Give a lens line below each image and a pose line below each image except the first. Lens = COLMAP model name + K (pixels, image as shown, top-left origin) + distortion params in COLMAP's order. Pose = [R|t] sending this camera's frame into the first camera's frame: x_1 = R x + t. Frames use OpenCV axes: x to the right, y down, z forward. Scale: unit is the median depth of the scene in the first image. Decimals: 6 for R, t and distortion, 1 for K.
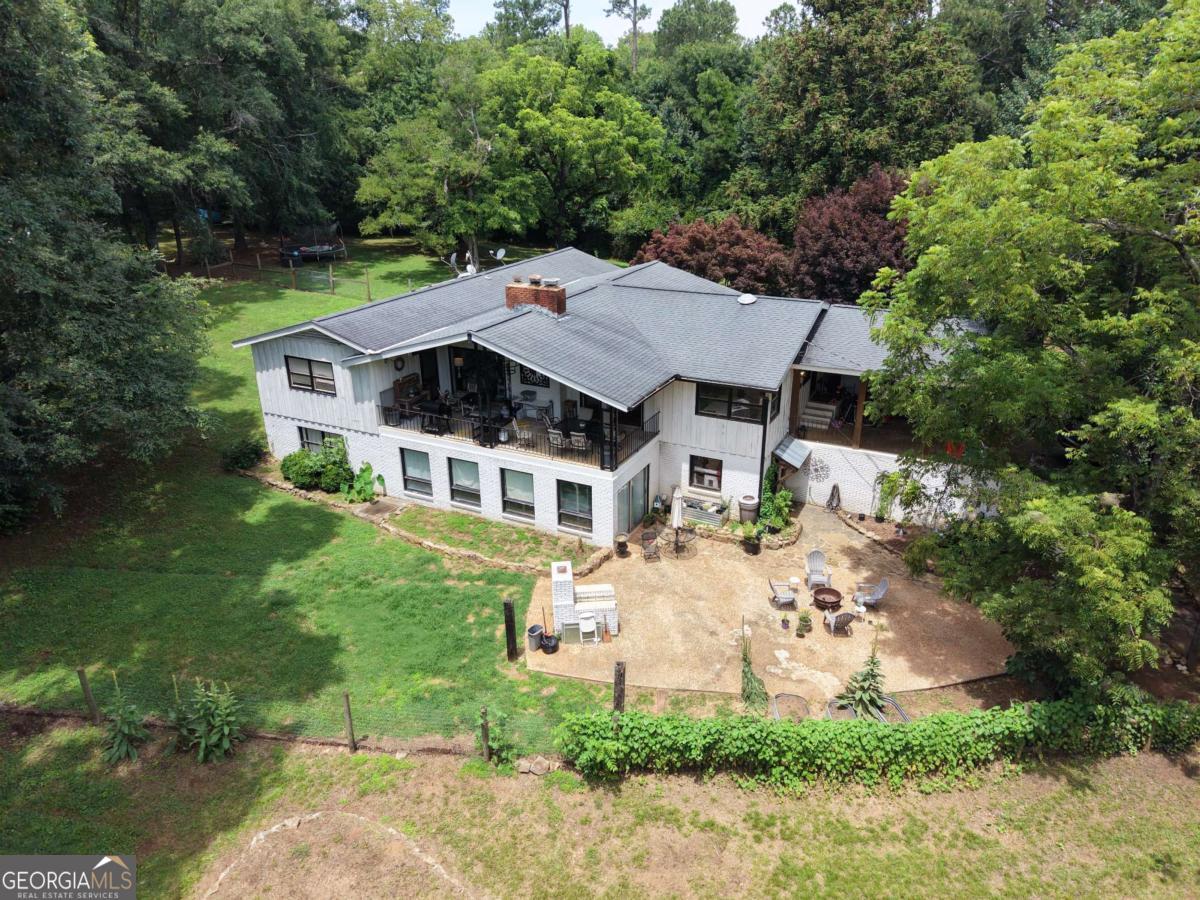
lens RADIAL K [[802.8, 0, 600.0], [0, 802.8, 450.0], [0, 0, 1]] dist [0.012322, -0.009871]
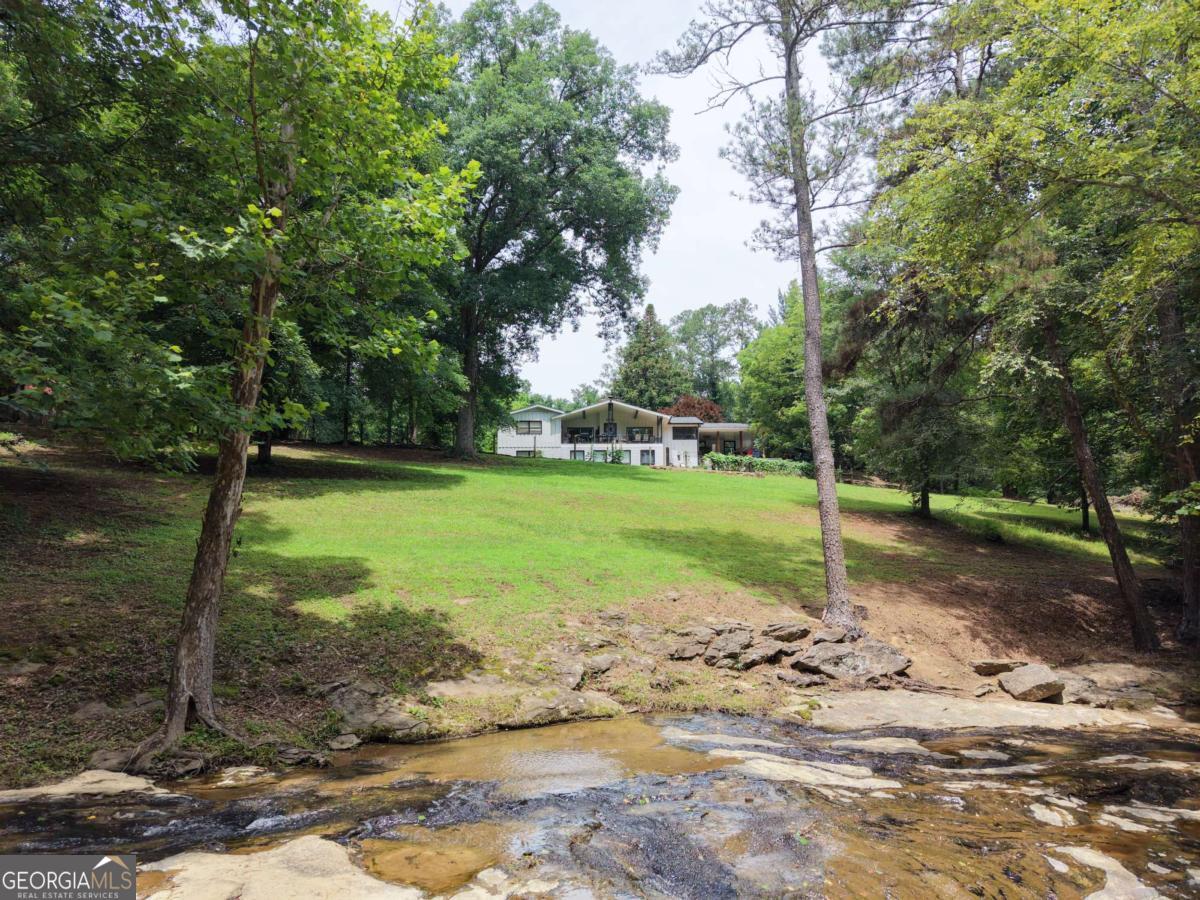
lens RADIAL K [[802.8, 0, 600.0], [0, 802.8, 450.0], [0, 0, 1]] dist [0.012322, -0.009871]
pose [[0.891008, 0.068550, 0.448782, -1.420301], [0.169004, 0.867401, -0.468032, 1.306731], [-0.421358, 0.492866, 0.761276, -1.073096]]
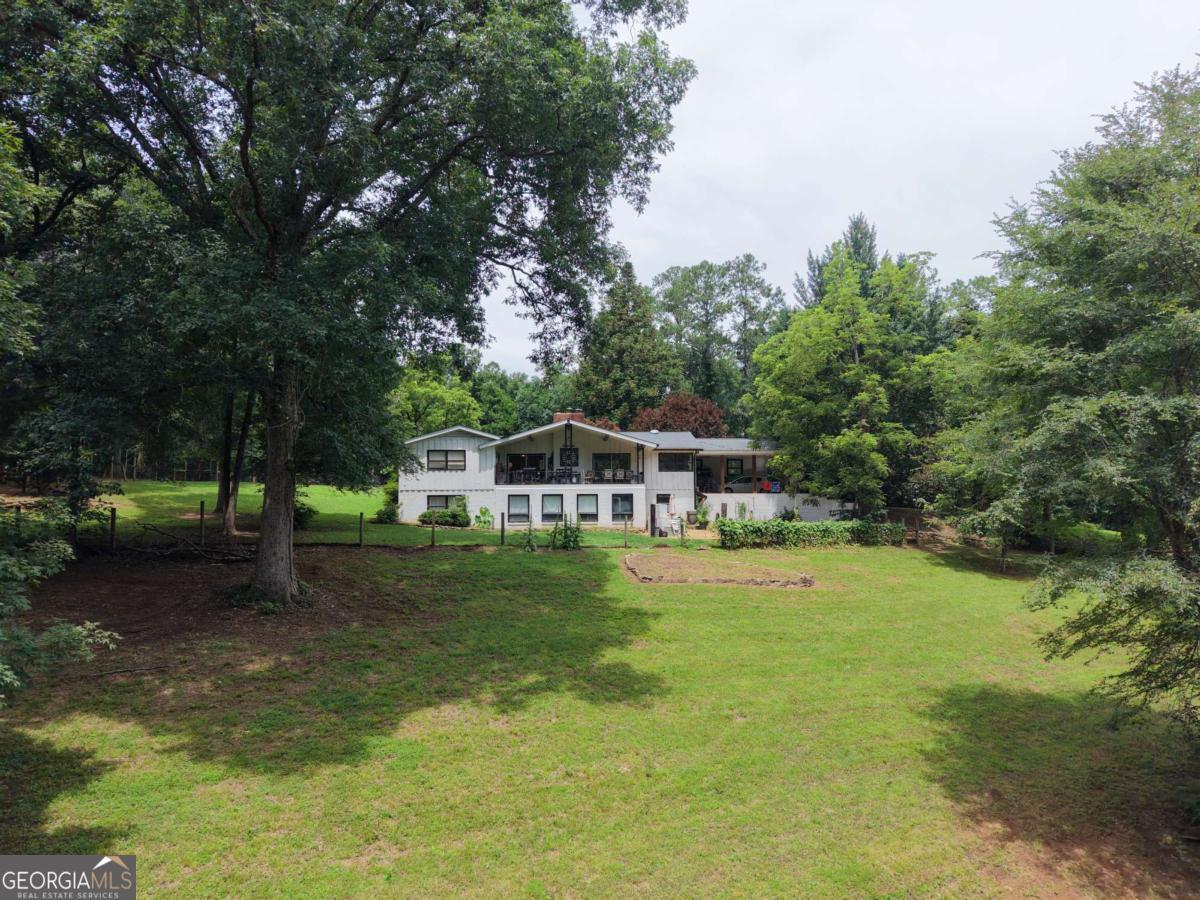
lens RADIAL K [[802.8, 0, 600.0], [0, 802.8, 450.0], [0, 0, 1]] dist [0.012322, -0.009871]
pose [[0.877609, 0.038110, 0.477860, -0.978838], [0.176760, 0.900870, -0.396471, 0.680490], [-0.445599, 0.432413, 0.783875, -0.528406]]
